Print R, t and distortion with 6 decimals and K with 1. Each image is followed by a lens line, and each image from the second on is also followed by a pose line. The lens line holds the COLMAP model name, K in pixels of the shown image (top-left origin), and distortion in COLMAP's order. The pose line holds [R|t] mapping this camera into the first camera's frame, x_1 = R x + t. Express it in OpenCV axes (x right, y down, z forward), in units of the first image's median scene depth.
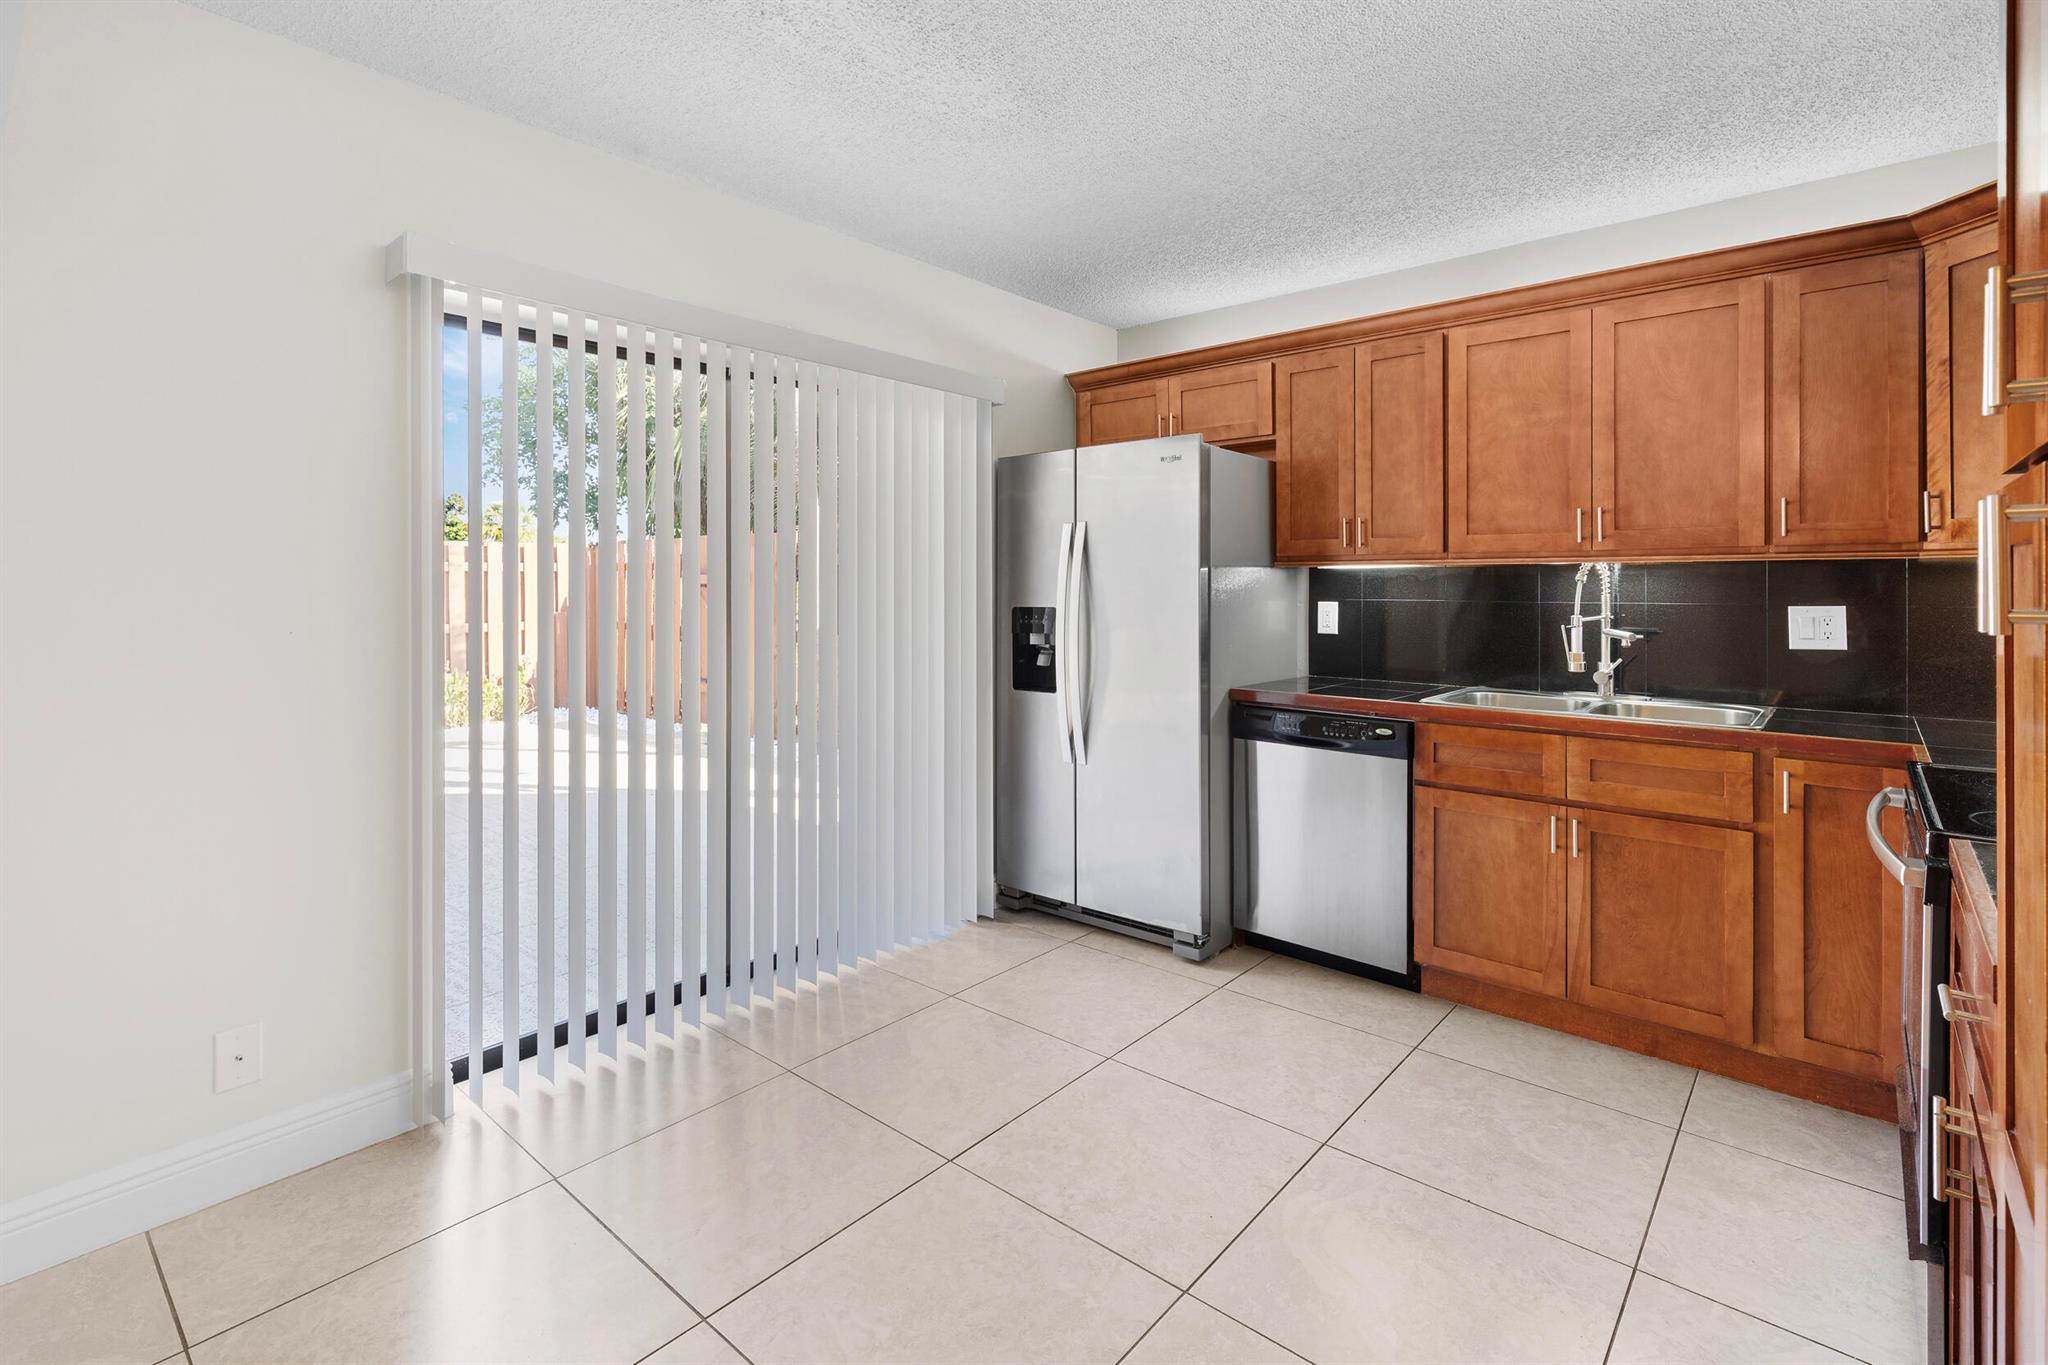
lens RADIAL K [[955.8, 0, 1029.4], [0, 955.8, 582.5], [0, 0, 1]] dist [0.002260, 0.000951]
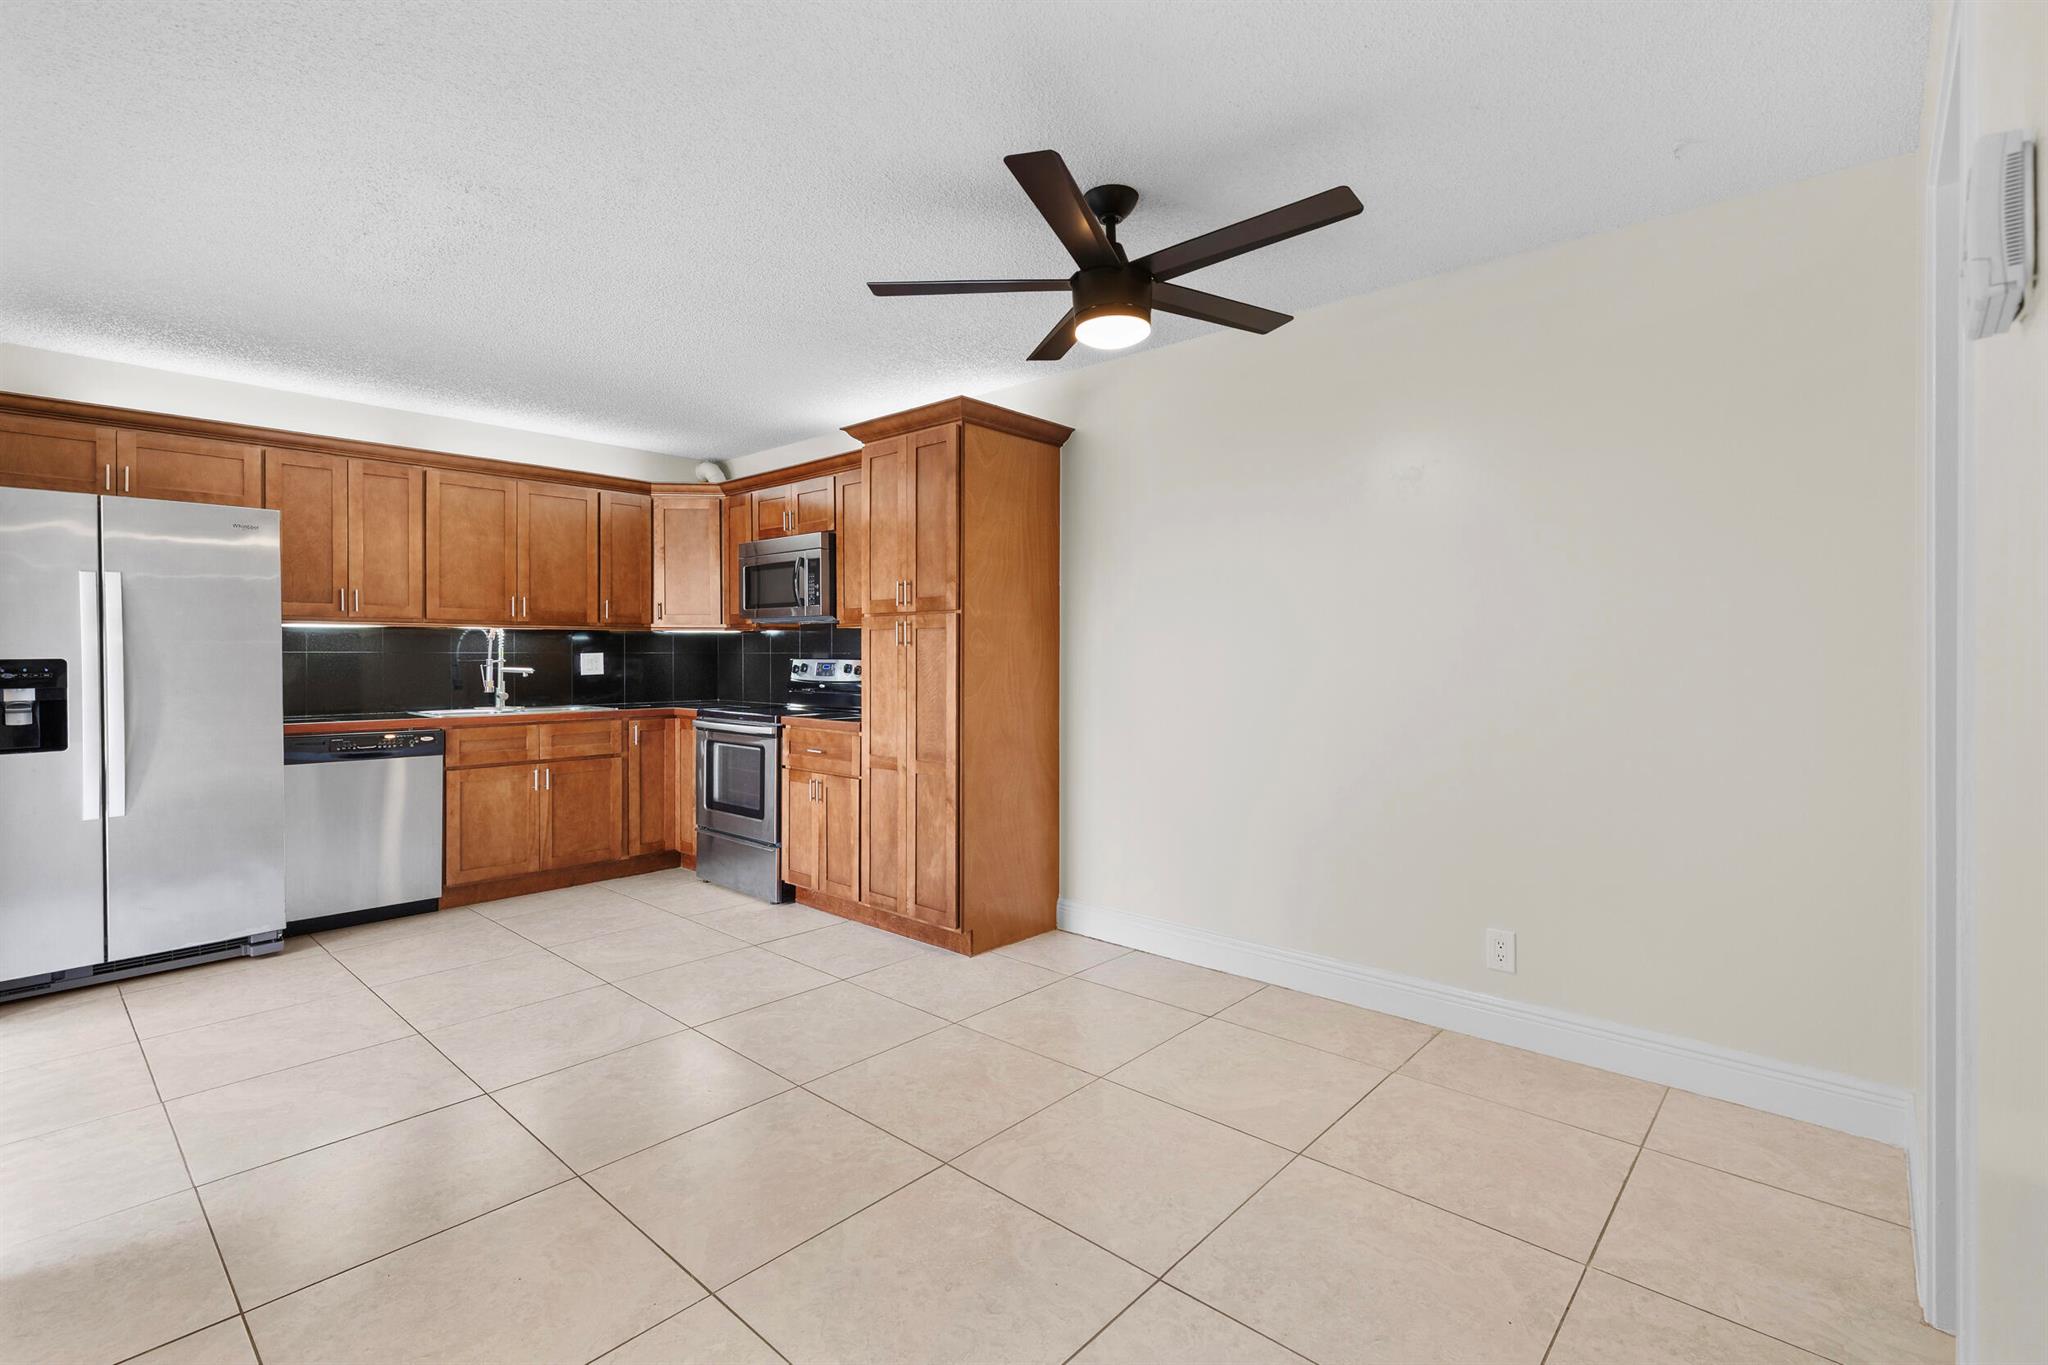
lens RADIAL K [[927.8, 0, 1023.9], [0, 927.8, 659.0], [0, 0, 1]] dist [0.004924, 0.000271]
pose [[0.018377, -0.003900, 0.999824, -1.045340], [0.000701, 0.999992, 0.003888, 0.028070], [-0.999831, 0.000630, 0.018380, 0.051113]]
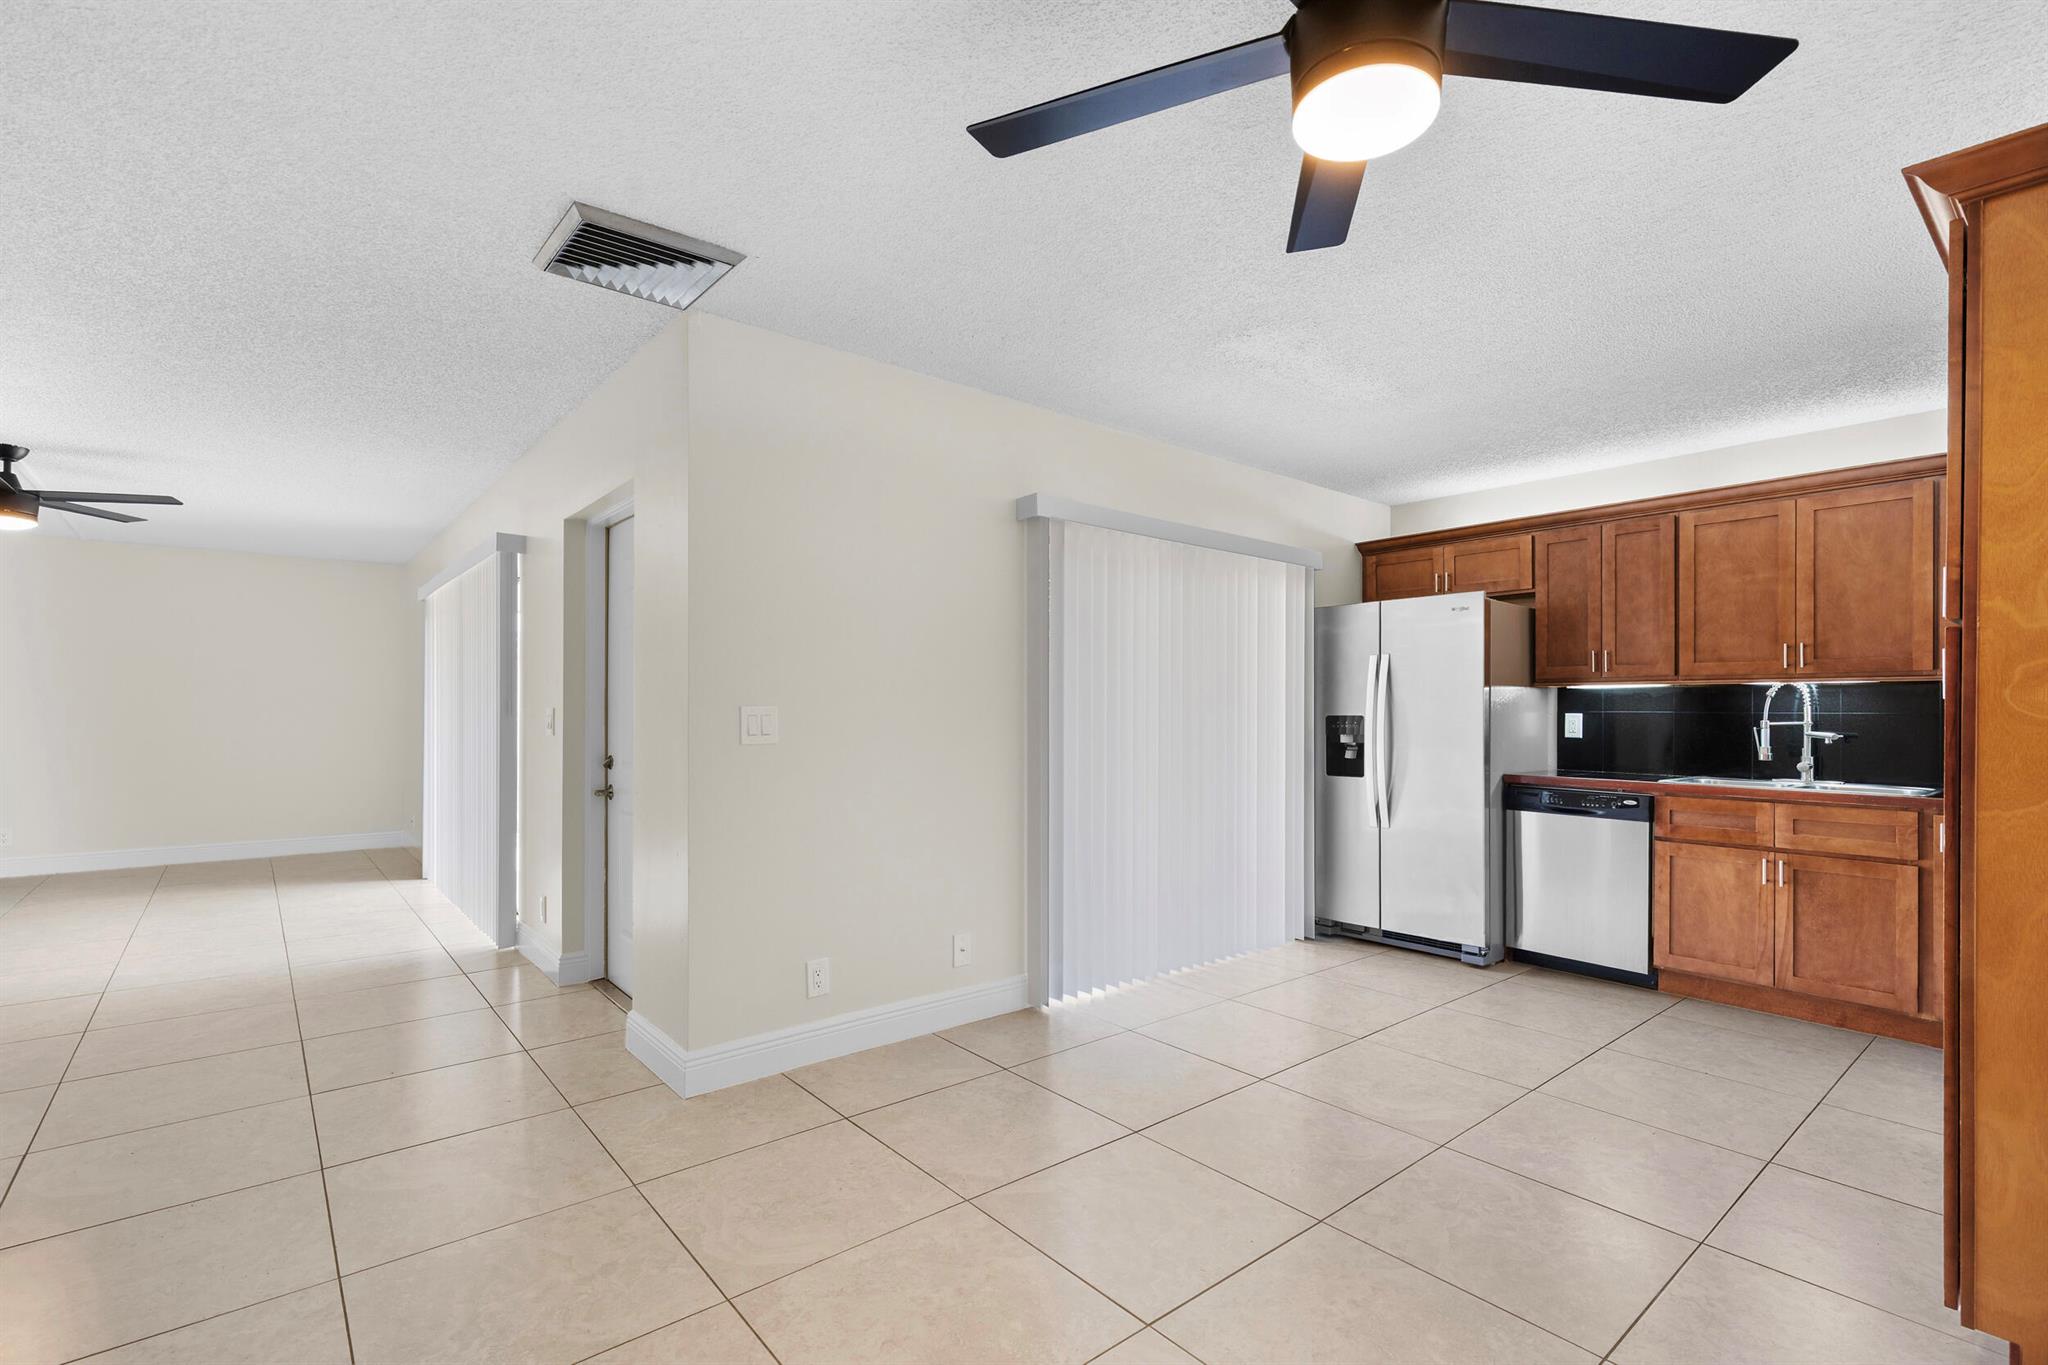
lens RADIAL K [[938.4, 0, 1020.9], [0, 938.4, 705.6], [0, 0, 1]] dist [0.000888, 0.000365]
pose [[0.986435, 0.004739, -0.164083, -0.287758], [-0.005411, 0.999979, -0.003652, 0.023062], [0.164063, 0.004491, 0.986440, -0.511673]]
